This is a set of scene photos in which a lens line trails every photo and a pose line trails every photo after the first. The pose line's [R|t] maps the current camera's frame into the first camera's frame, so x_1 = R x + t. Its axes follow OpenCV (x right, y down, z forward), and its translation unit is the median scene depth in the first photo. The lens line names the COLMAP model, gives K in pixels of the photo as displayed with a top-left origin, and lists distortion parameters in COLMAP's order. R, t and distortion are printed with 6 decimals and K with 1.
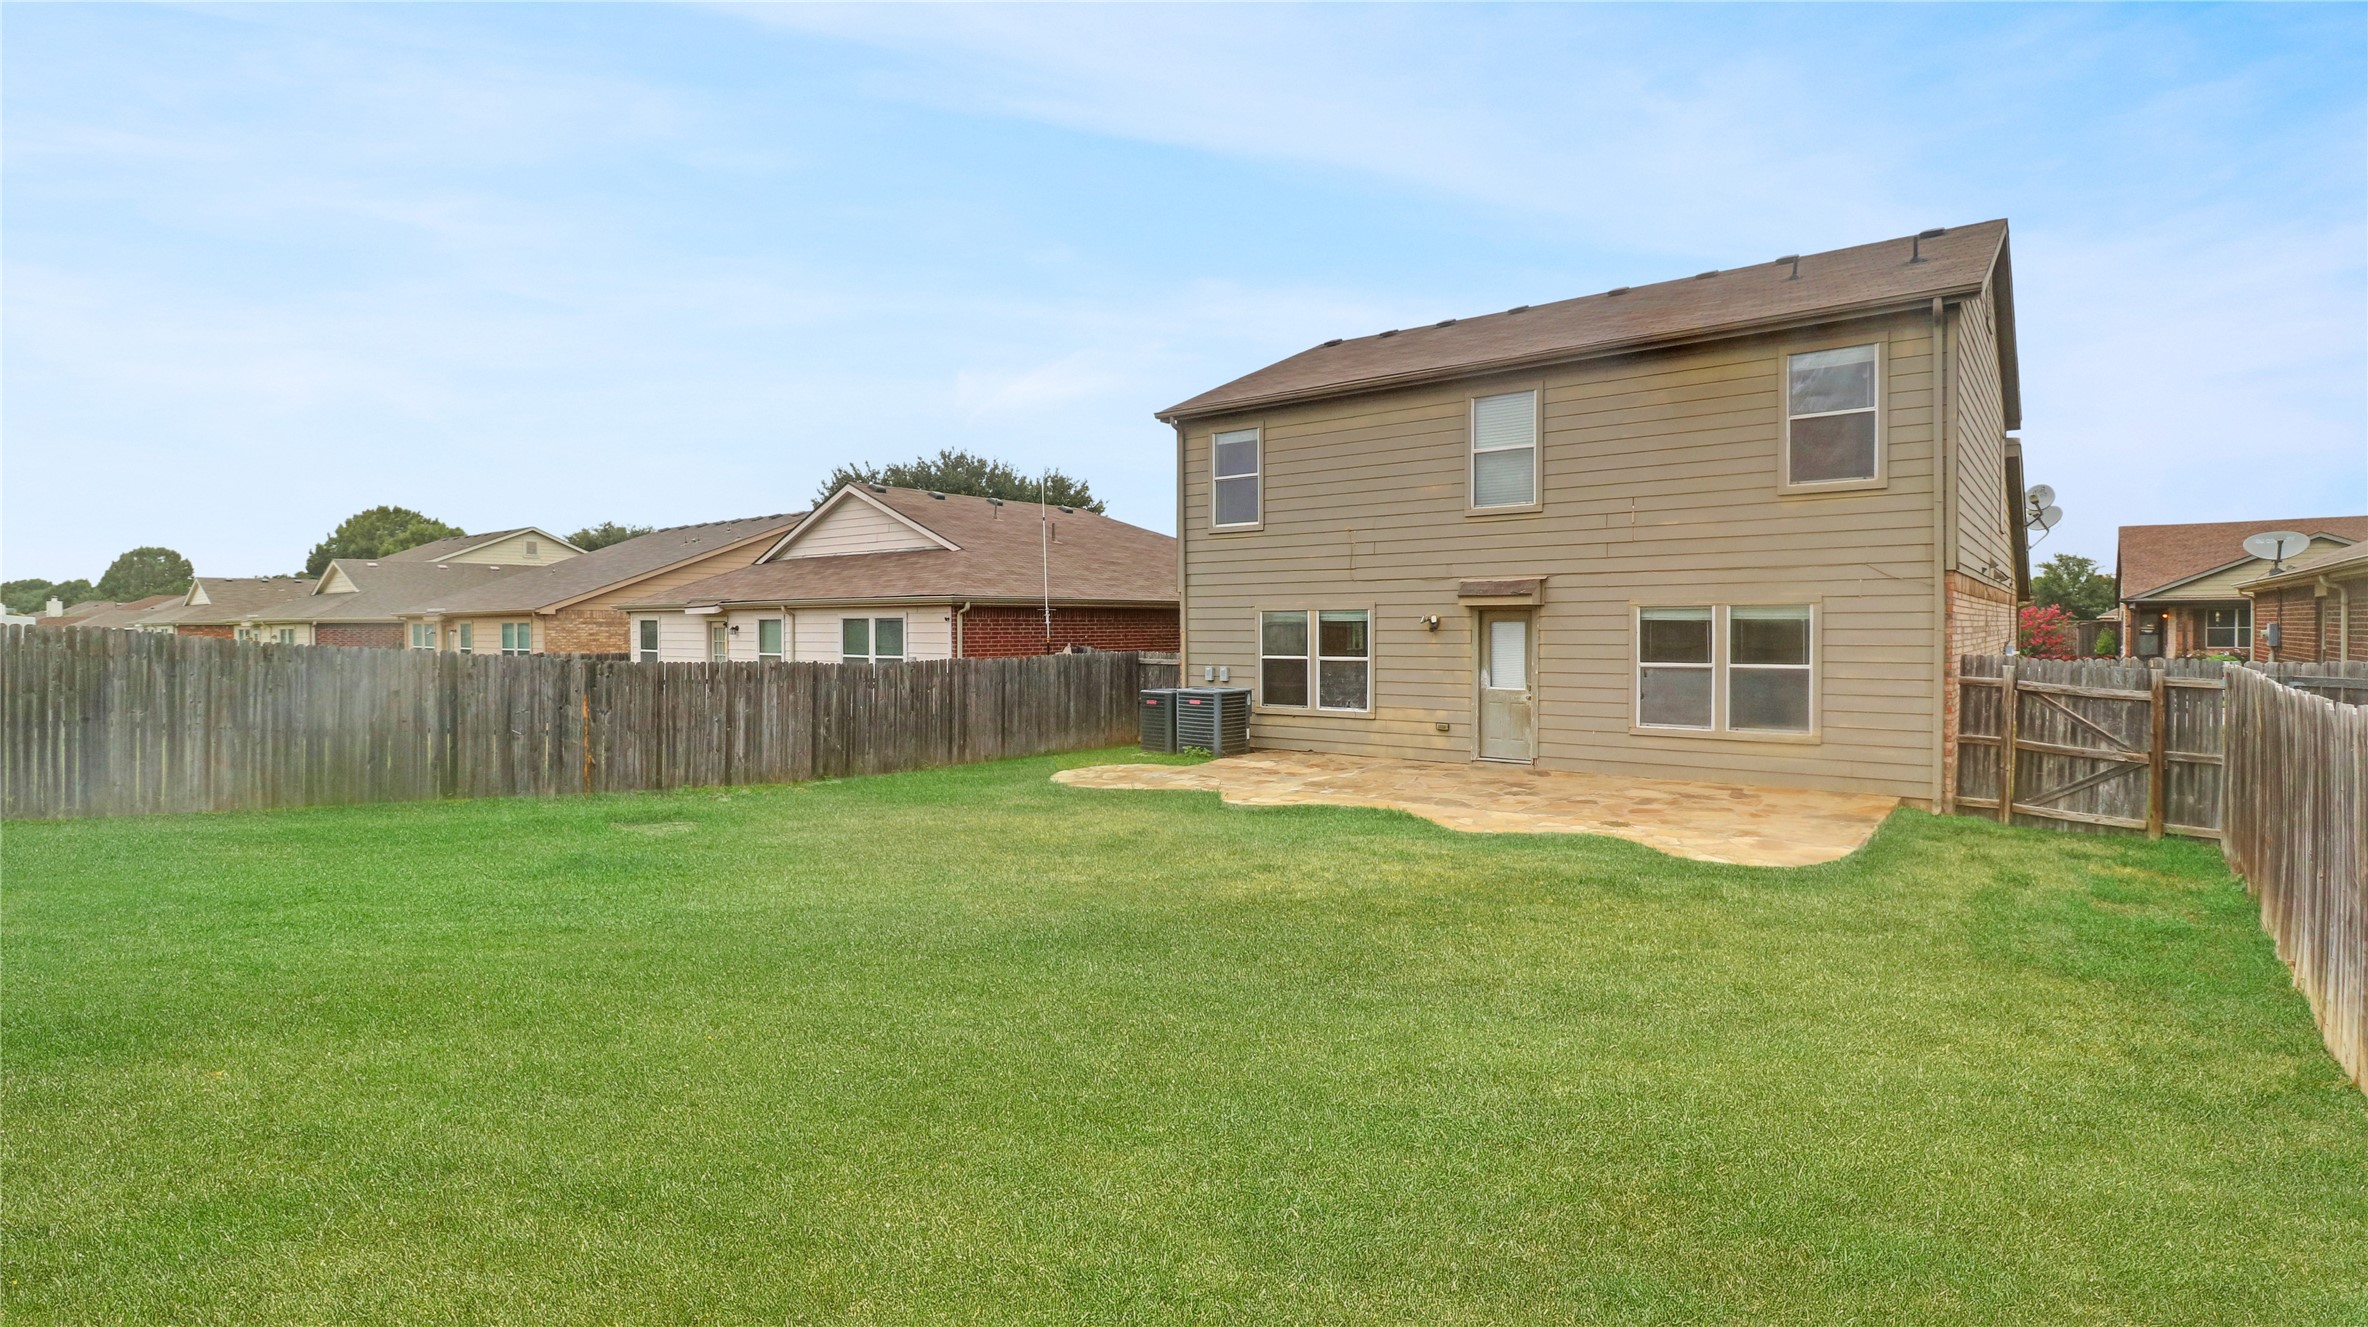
lens RADIAL K [[1127.1, 0, 1209.9], [0, 1127.1, 657.3], [0, 0, 1]] dist [-0.000964, -0.000182]
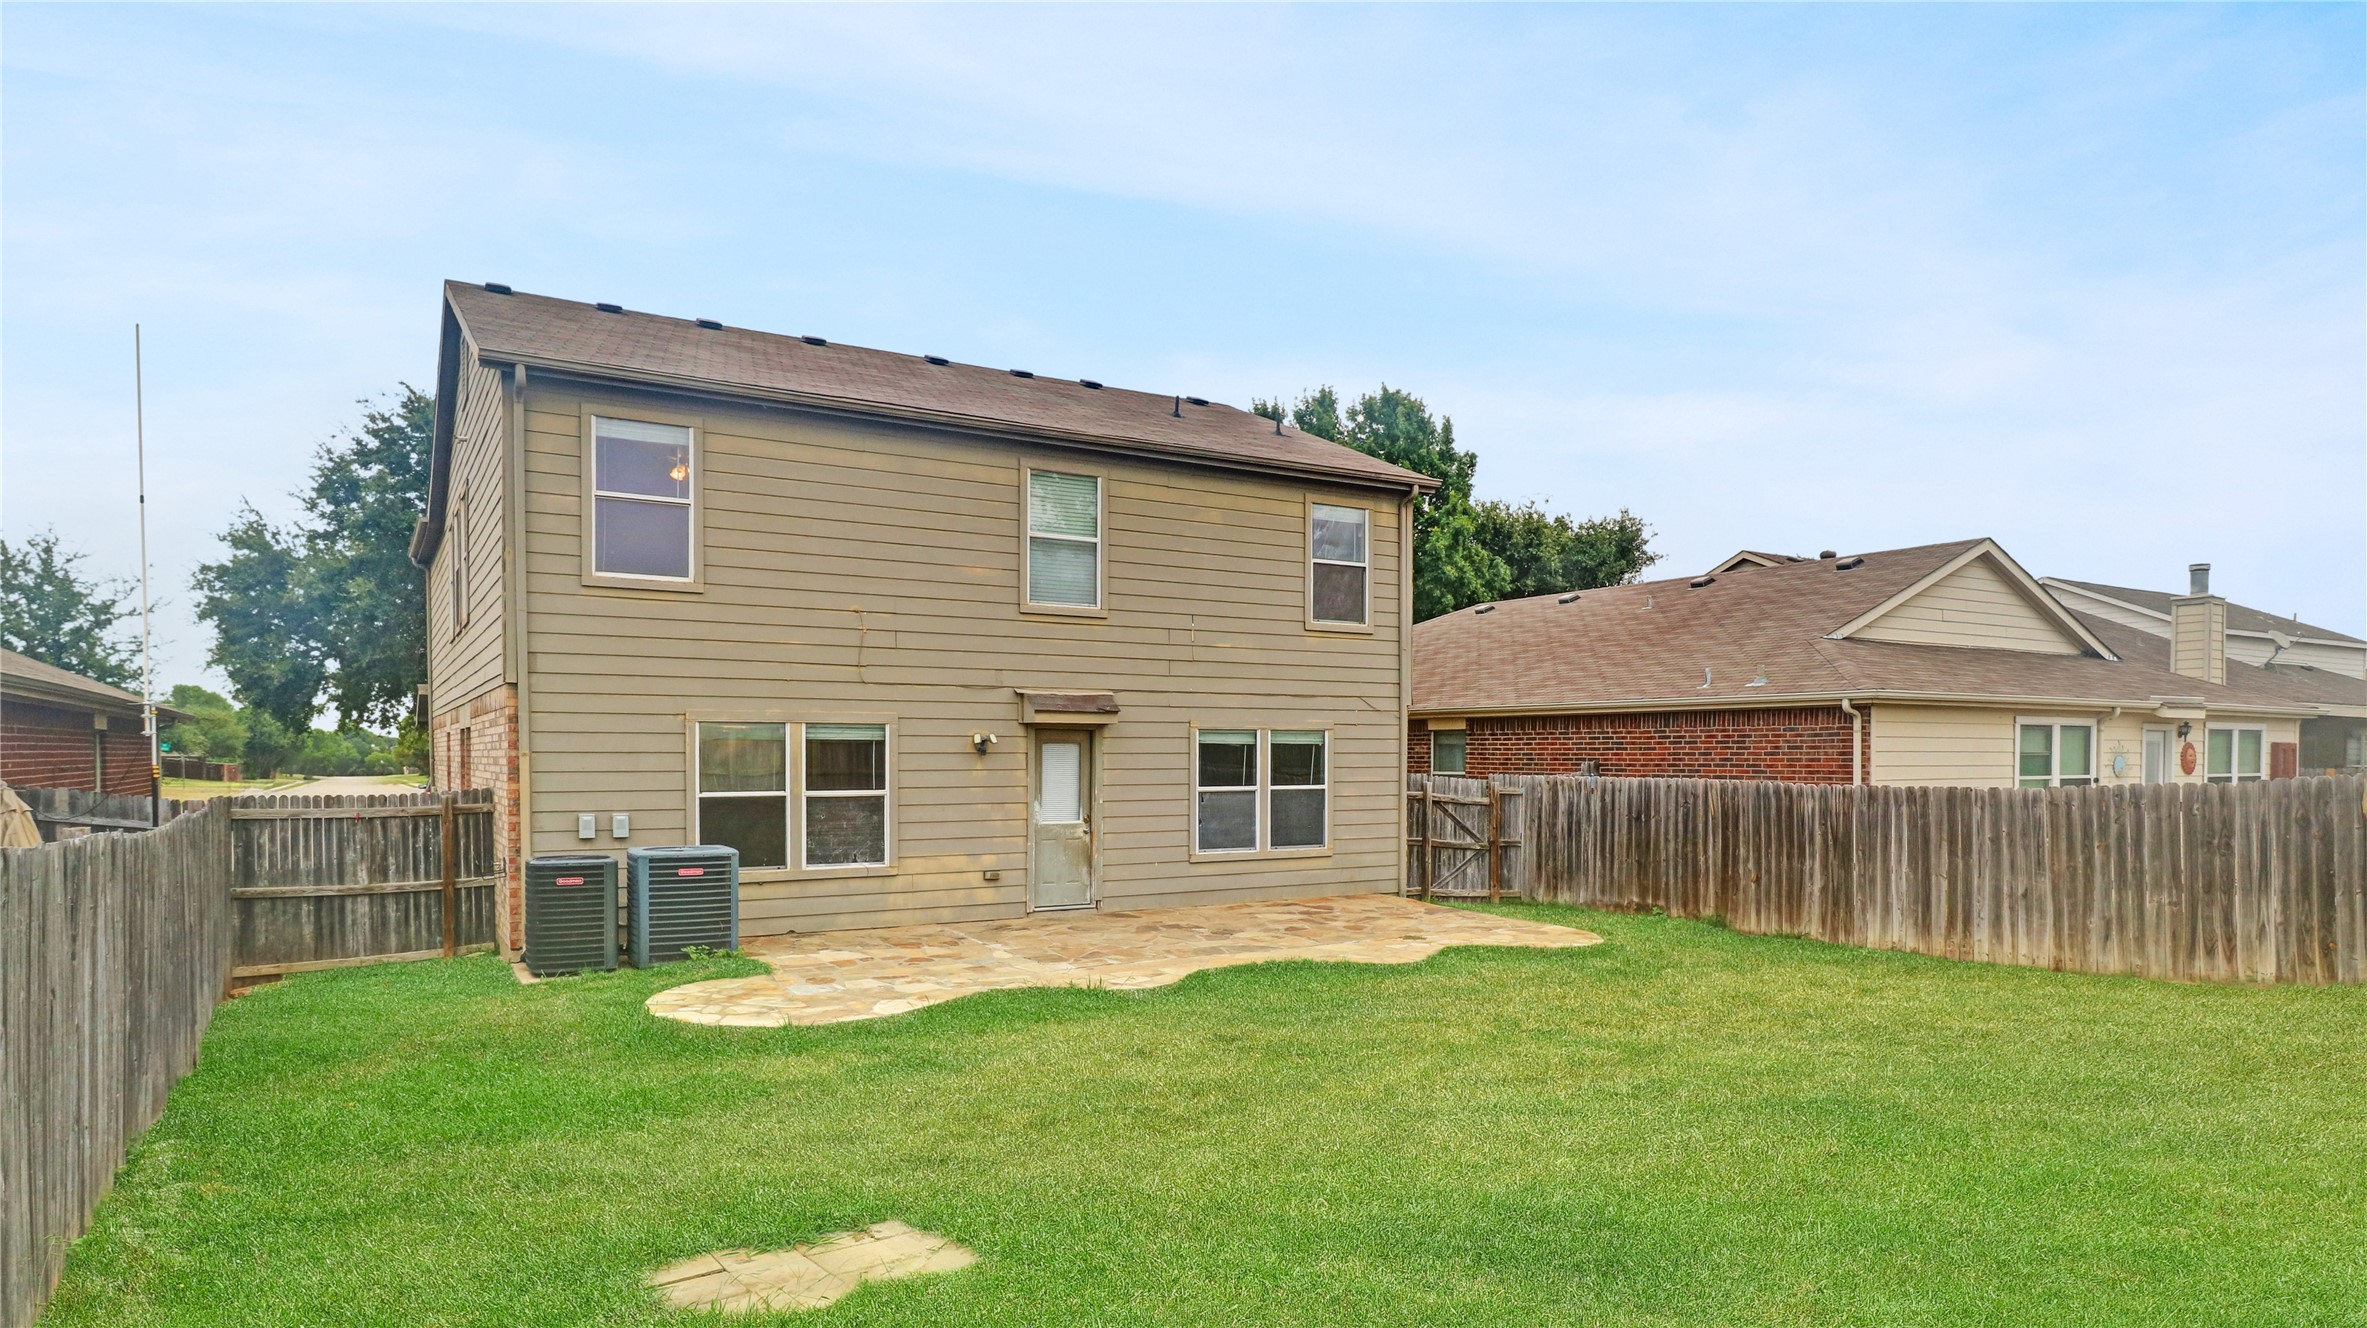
lens RADIAL K [[1339.6, 0, 1179.9], [0, 1339.6, 788.4], [0, 0, 1]] dist [0.002575, 0.000275]
pose [[0.356669, -0.020254, 0.934011, -0.657153], [0.022299, 0.999665, 0.013163, -0.009113], [-0.933965, 0.016133, 0.357001, 0.573713]]
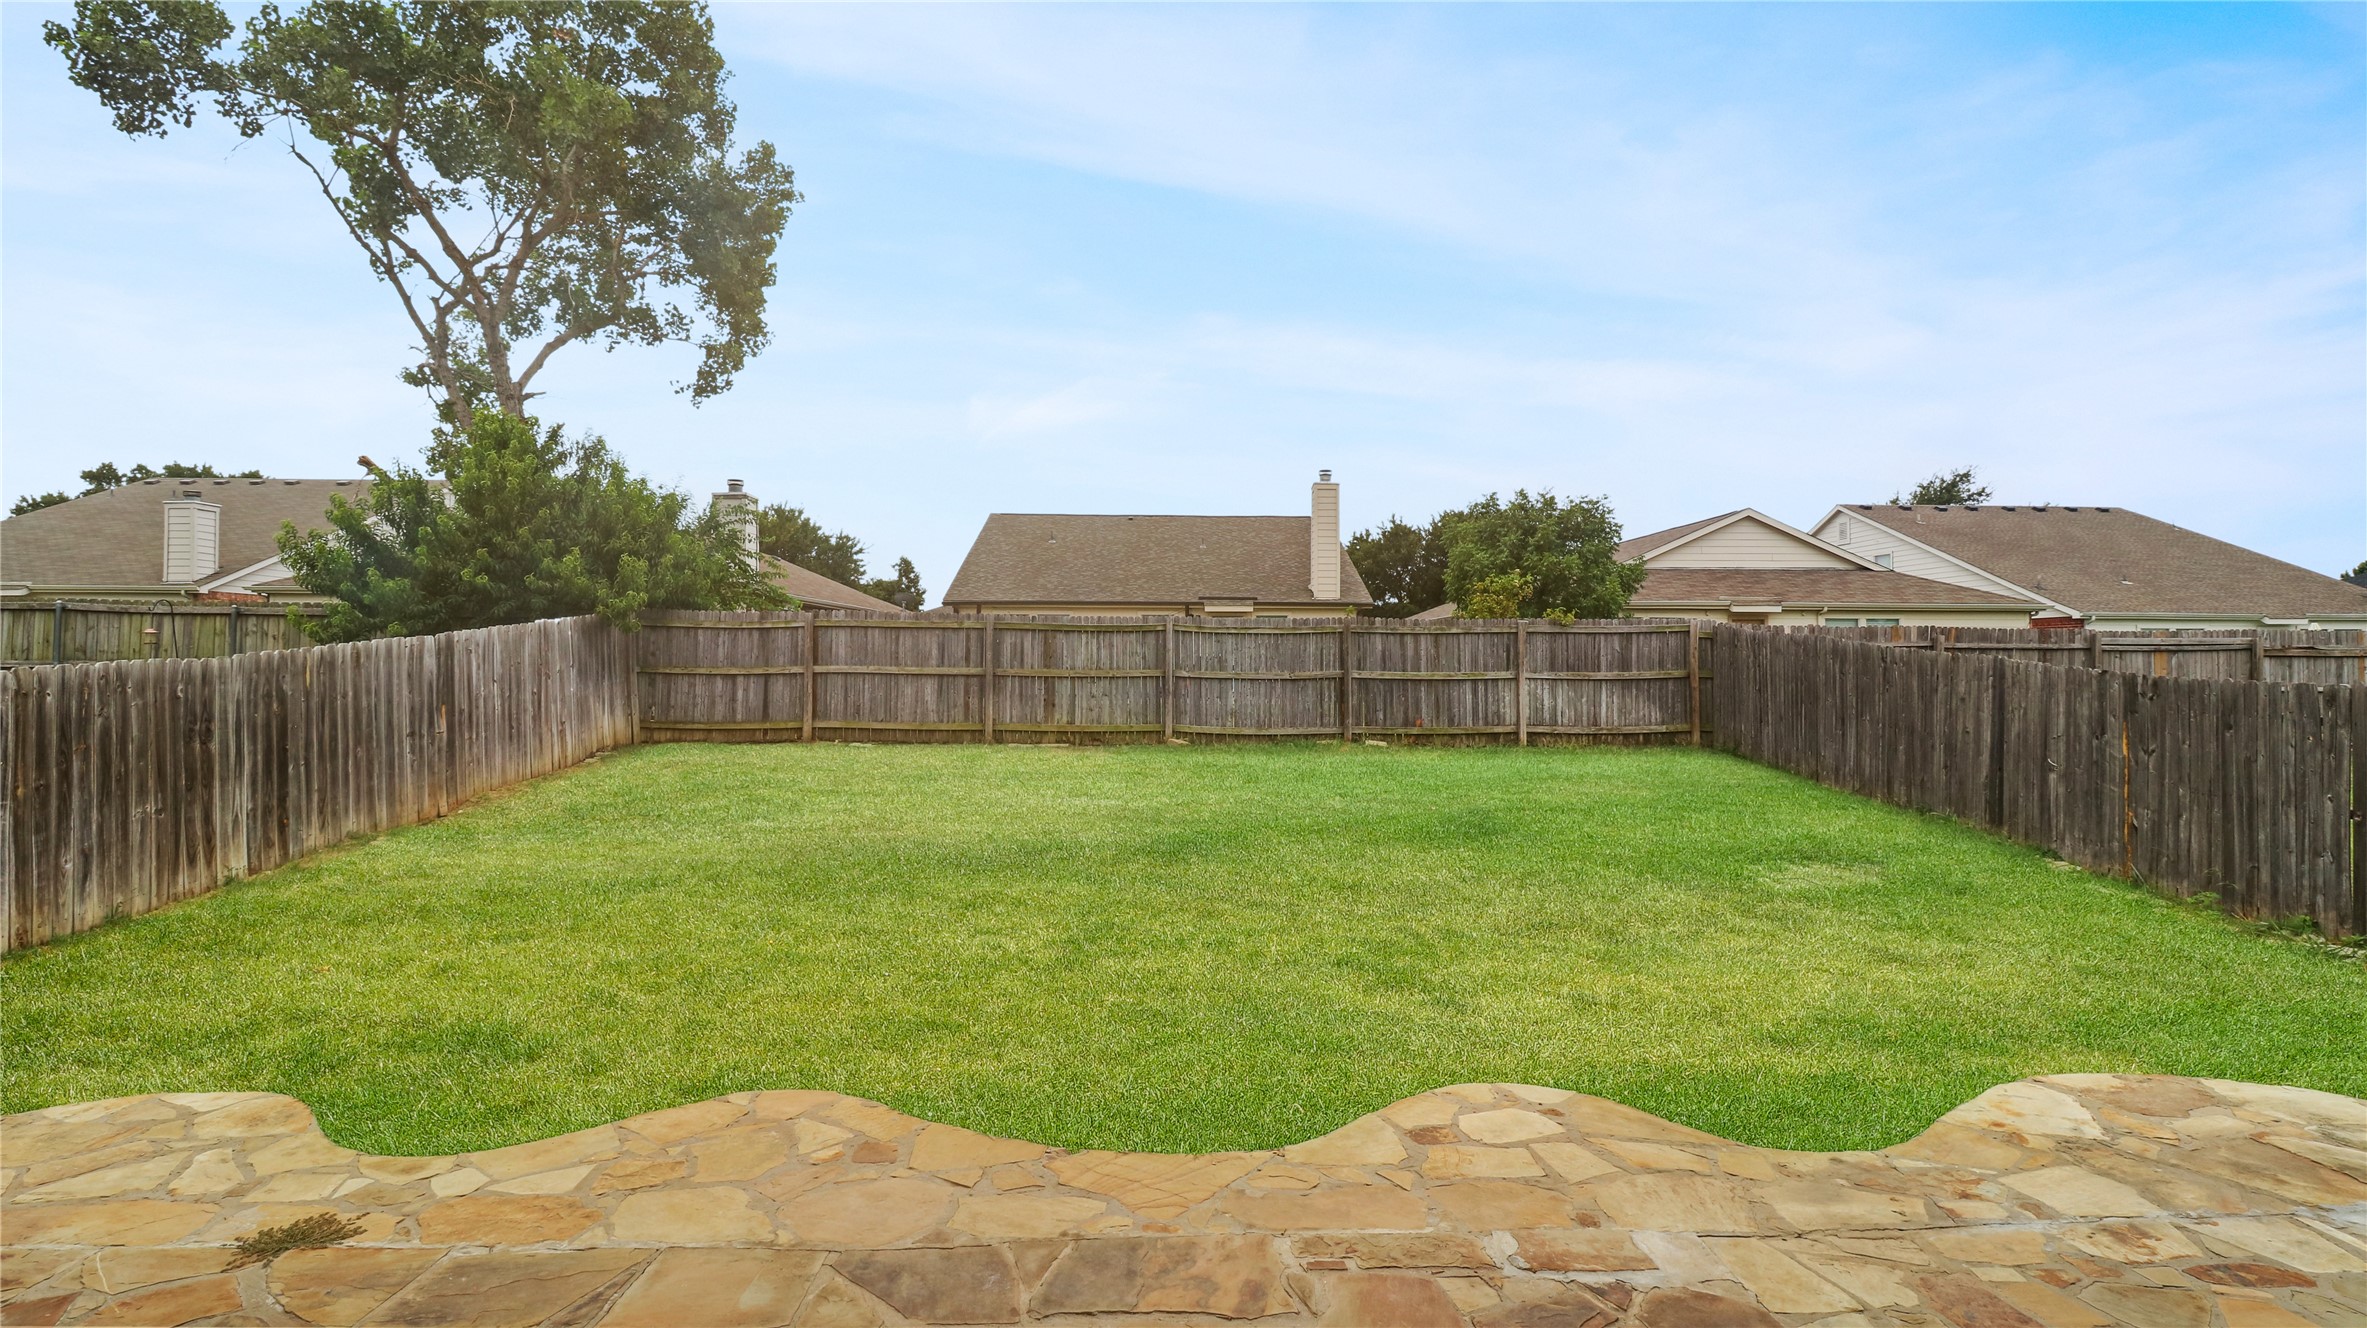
lens RADIAL K [[1111.3, 0, 1193.2], [0, 1111.3, 637.7], [0, 0, 1]] dist [-0.028923, -0.000090]
pose [[-0.767686, -0.013006, -0.640694, 0.271326], [-0.017800, 0.999841, 0.001032, -0.008625], [0.640578, 0.012197, -0.767796, 1.025713]]
